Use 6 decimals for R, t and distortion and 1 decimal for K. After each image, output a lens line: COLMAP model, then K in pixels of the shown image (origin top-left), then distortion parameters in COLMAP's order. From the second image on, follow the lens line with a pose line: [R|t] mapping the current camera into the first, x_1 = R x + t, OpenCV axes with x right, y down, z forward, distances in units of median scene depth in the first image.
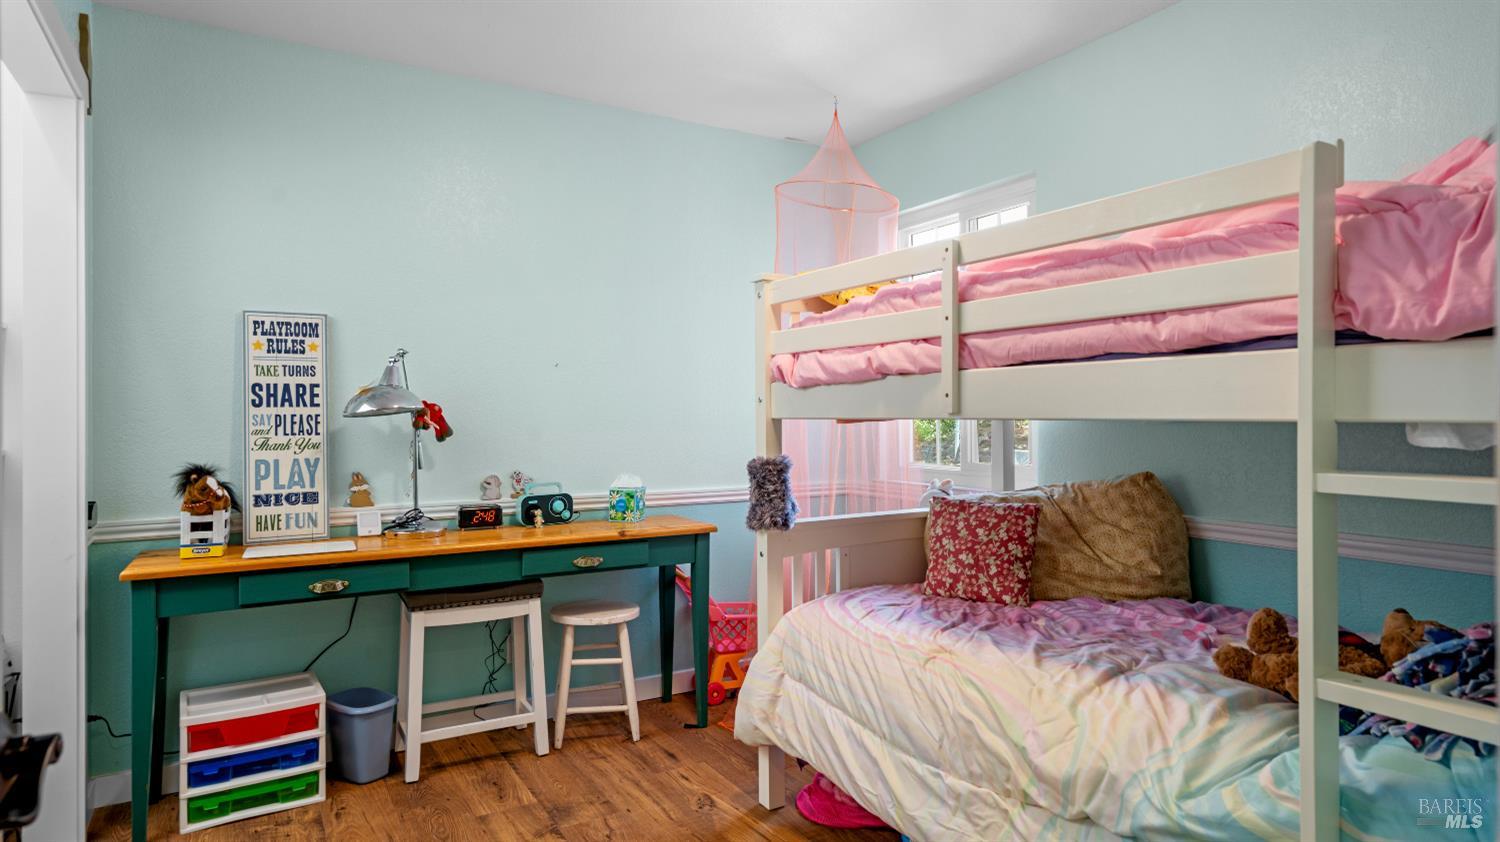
lens RADIAL K [[872.4, 0, 752.0], [0, 872.4, 413.6], [0, 0, 1]] dist [-0.007504, 0.001132]
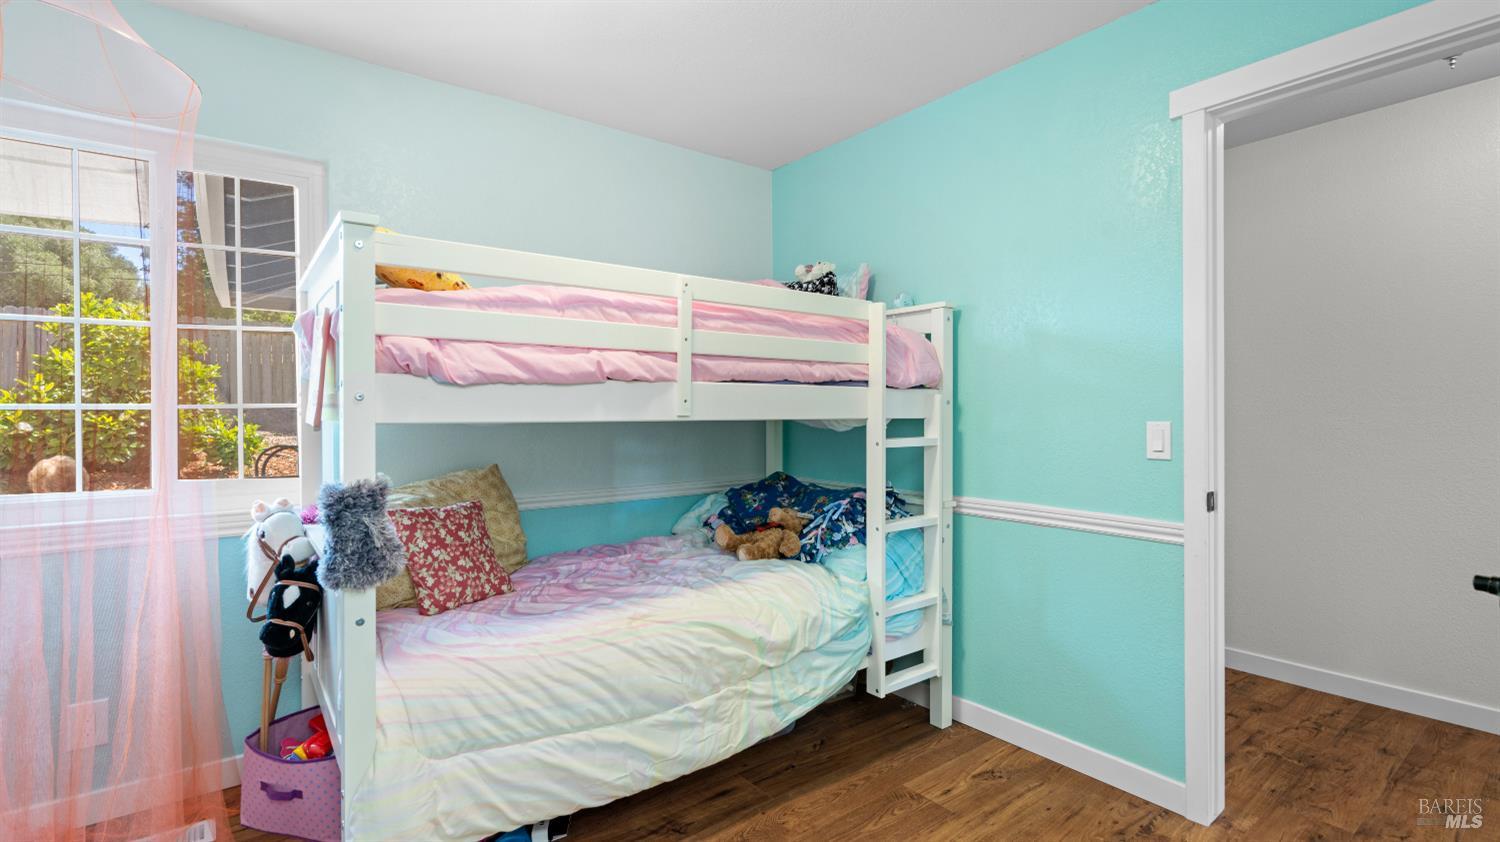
lens RADIAL K [[677.7, 0, 752.4], [0, 677.7, 420.9], [0, 0, 1]] dist [-0.002756, 0.000137]
pose [[-0.125984, -0.004560, 0.992022, -0.668564], [0.007300, 0.999958, 0.005524, 0.002252], [-0.992005, 0.007937, -0.125946, 0.914655]]
